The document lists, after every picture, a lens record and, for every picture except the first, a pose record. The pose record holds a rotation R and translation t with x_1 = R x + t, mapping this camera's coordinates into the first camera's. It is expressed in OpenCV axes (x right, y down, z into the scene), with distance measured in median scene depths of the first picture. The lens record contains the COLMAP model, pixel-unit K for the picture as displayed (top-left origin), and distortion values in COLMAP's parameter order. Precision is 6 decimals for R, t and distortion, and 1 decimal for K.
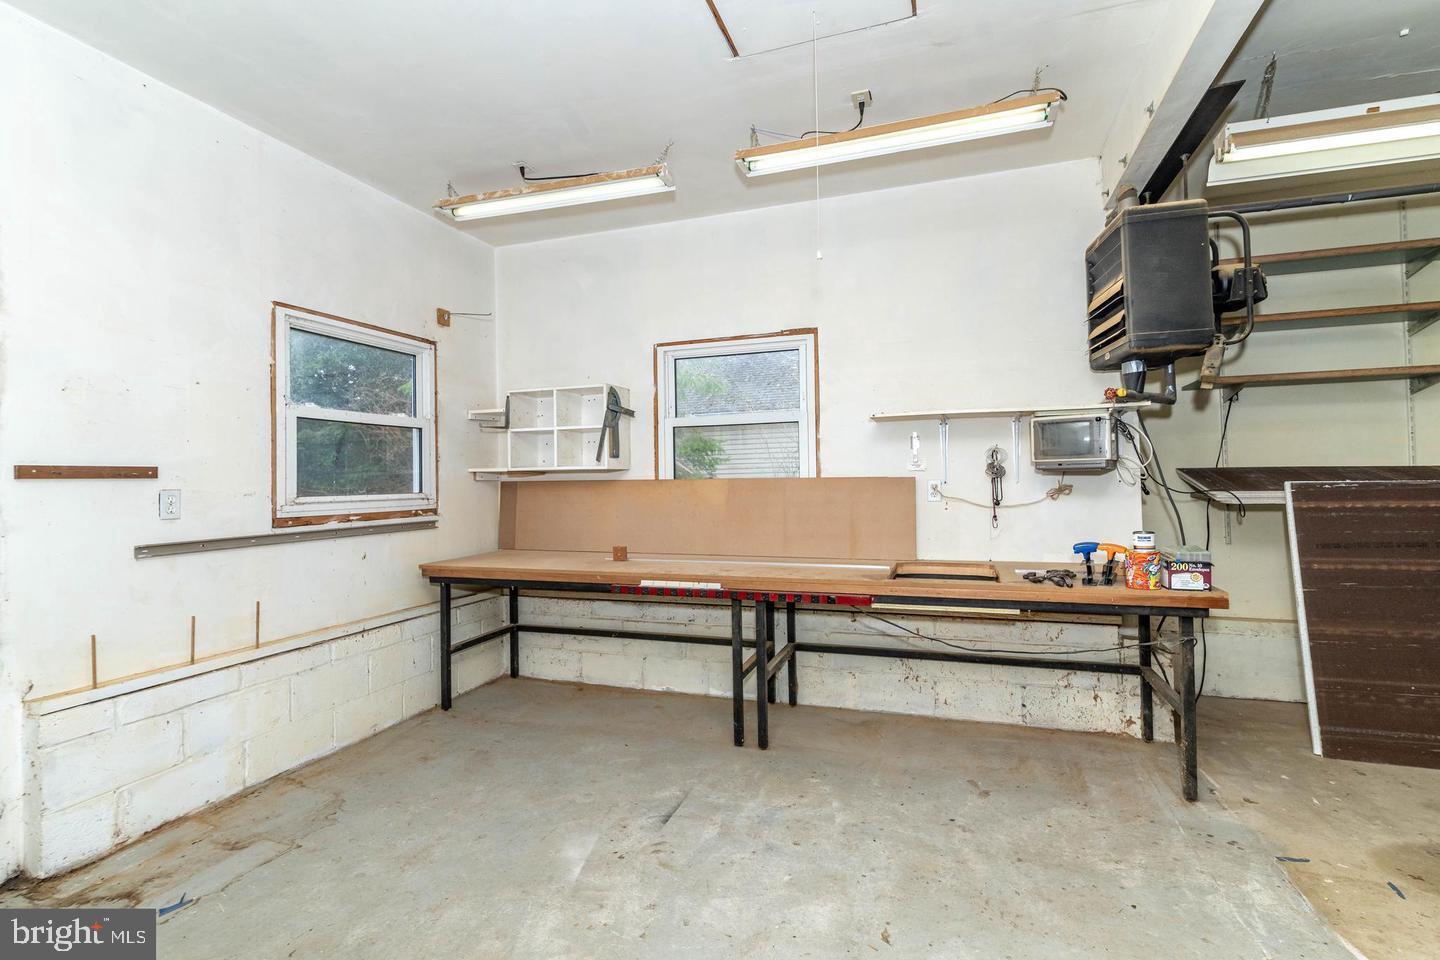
lens RADIAL K [[653.3, 0, 731.1], [0, 653.3, 473.3], [0, 0, 1]] dist [0.004077, -0.000754]
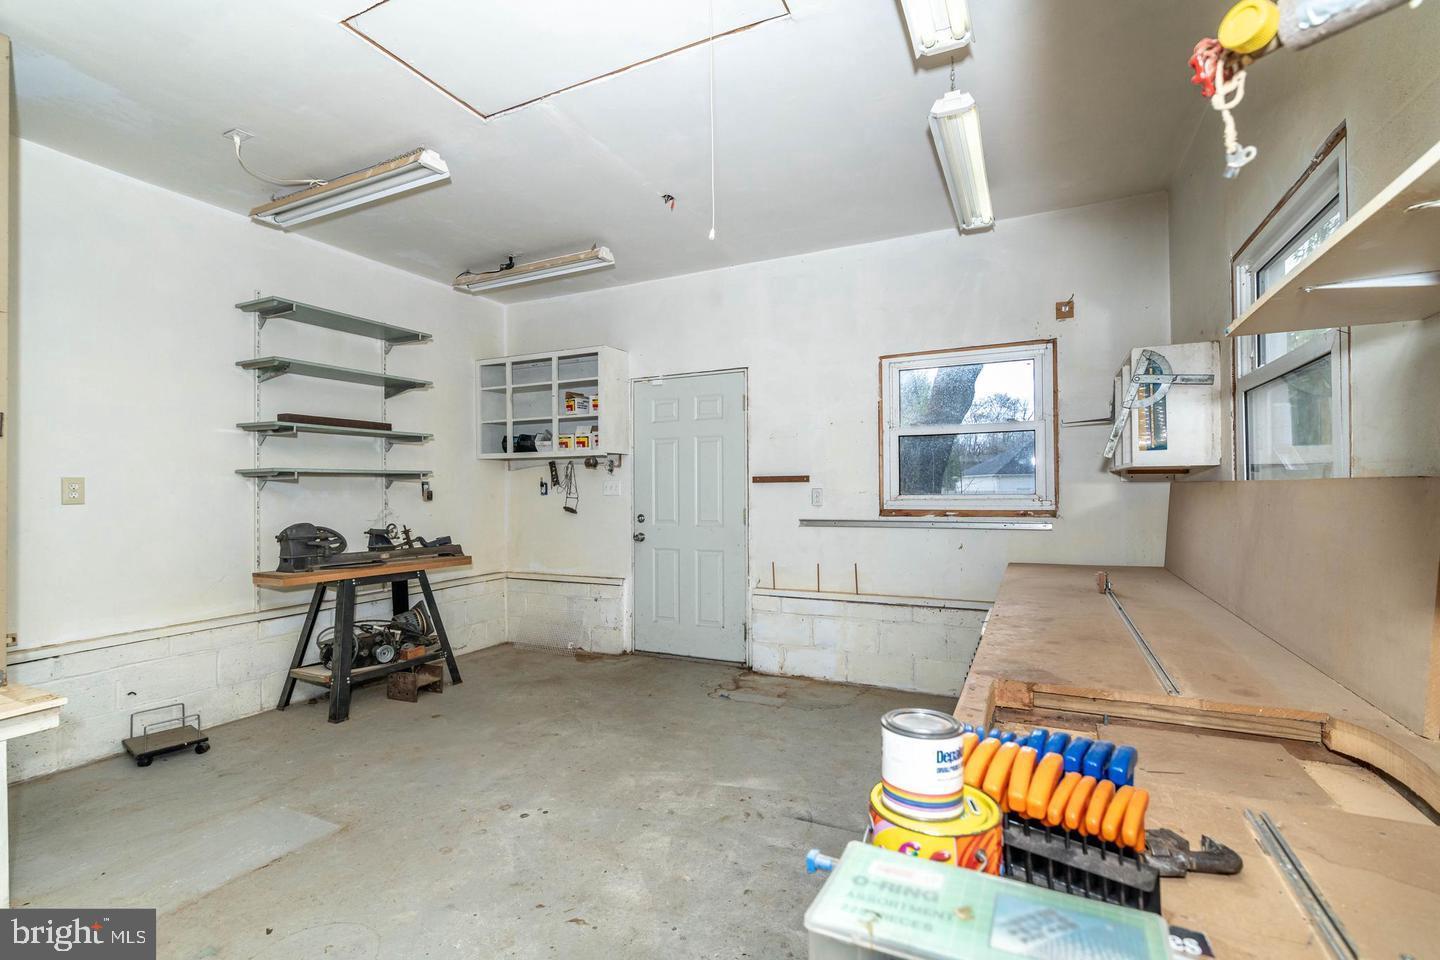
lens RADIAL K [[653.3, 0, 728.1], [0, 653.3, 486.2], [0, 0, 1]] dist [0.004077, -0.000754]
pose [[-0.108981, 0.006675, -0.994021, 0.884536], [0.017327, 0.999838, 0.004814, 0.007198], [0.993893, -0.016699, -0.109079, 0.968873]]
